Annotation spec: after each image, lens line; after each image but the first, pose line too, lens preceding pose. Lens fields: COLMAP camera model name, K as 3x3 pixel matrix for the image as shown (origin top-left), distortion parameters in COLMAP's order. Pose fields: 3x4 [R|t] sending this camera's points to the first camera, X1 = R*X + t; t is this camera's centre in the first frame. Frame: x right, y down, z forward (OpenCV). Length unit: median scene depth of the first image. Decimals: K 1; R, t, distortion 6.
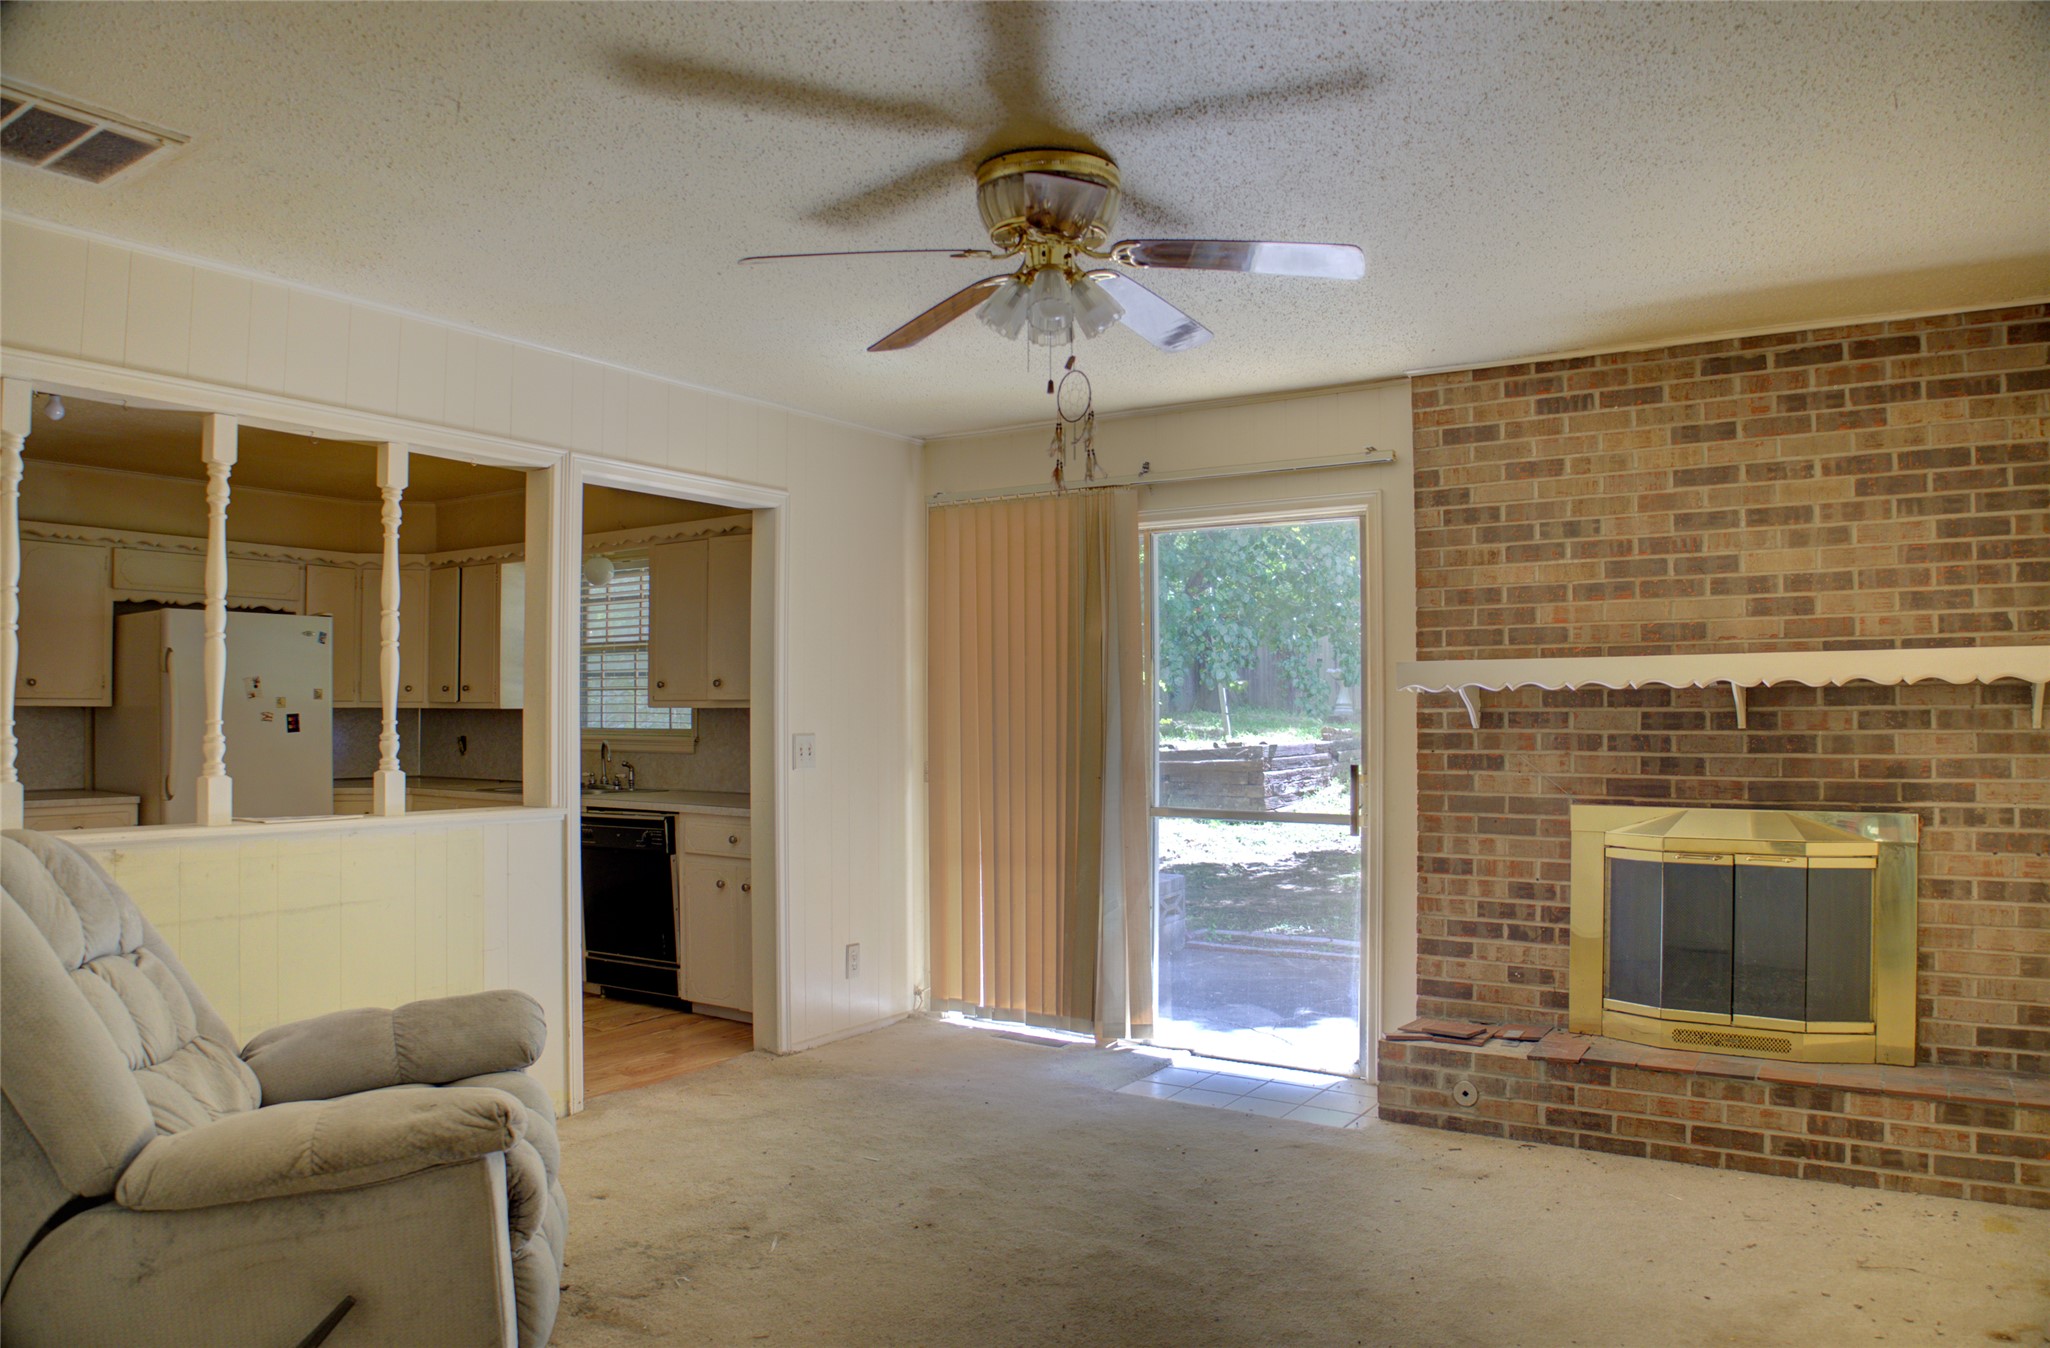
lens RADIAL K [[1470.2, 0, 1026.9], [0, 1470.2, 670.2], [0, 0, 1]] dist [-0.087379, 0.017016]
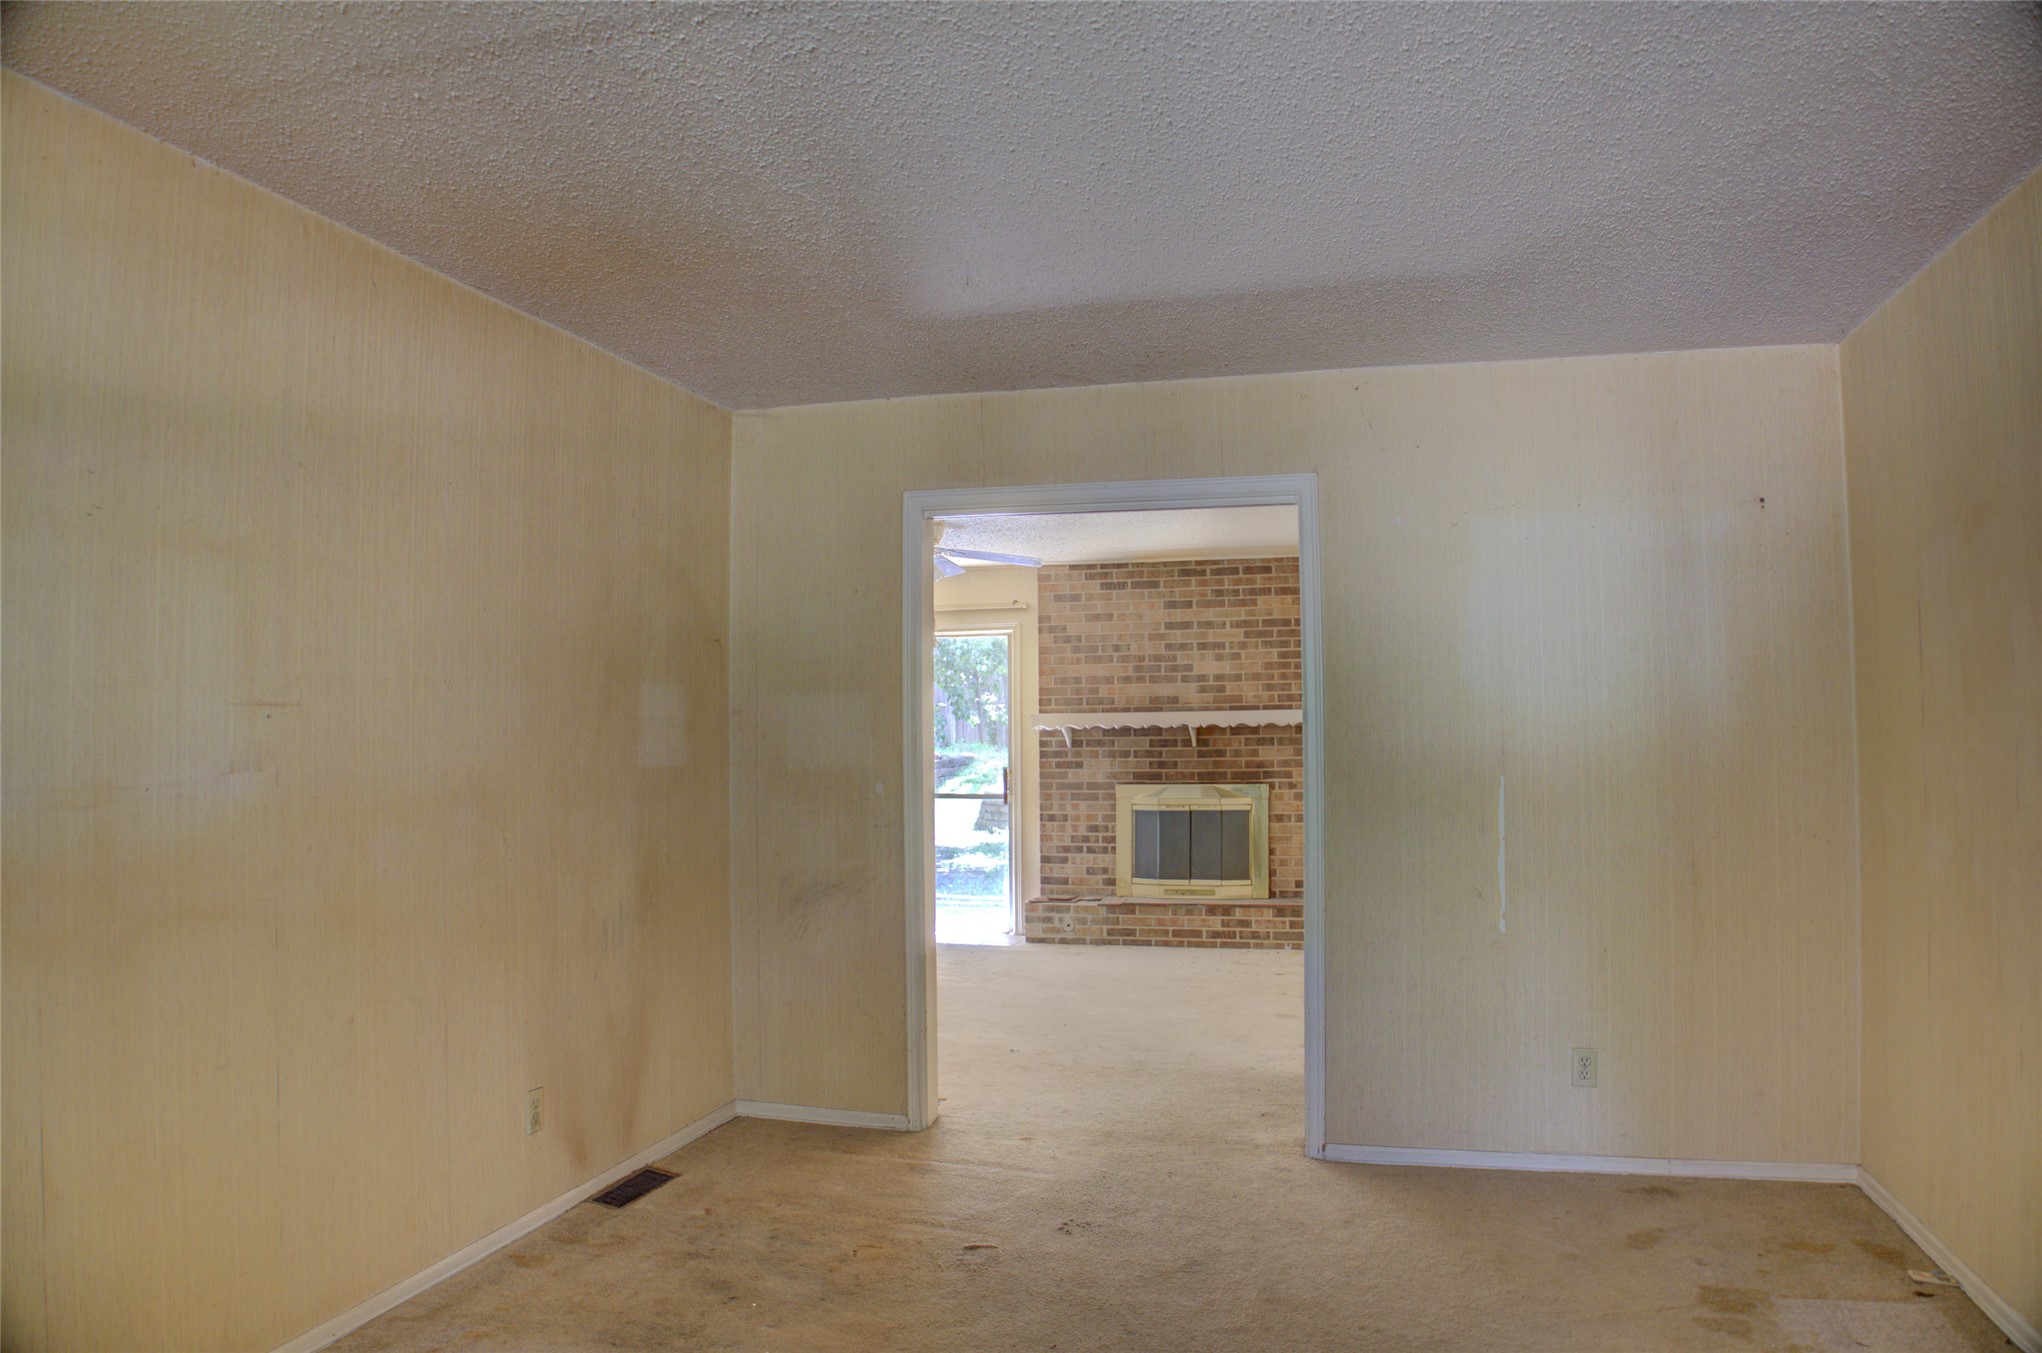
lens RADIAL K [[1464.5, 0, 1042.4], [0, 1464.5, 690.4], [0, 0, 1]] dist [-0.087379, 0.017016]
pose [[0.947871, 0.004800, 0.318618, -0.403327], [-0.002592, 0.999970, -0.007354, -0.025484], [-0.318643, 0.006145, 0.947855, -0.975426]]
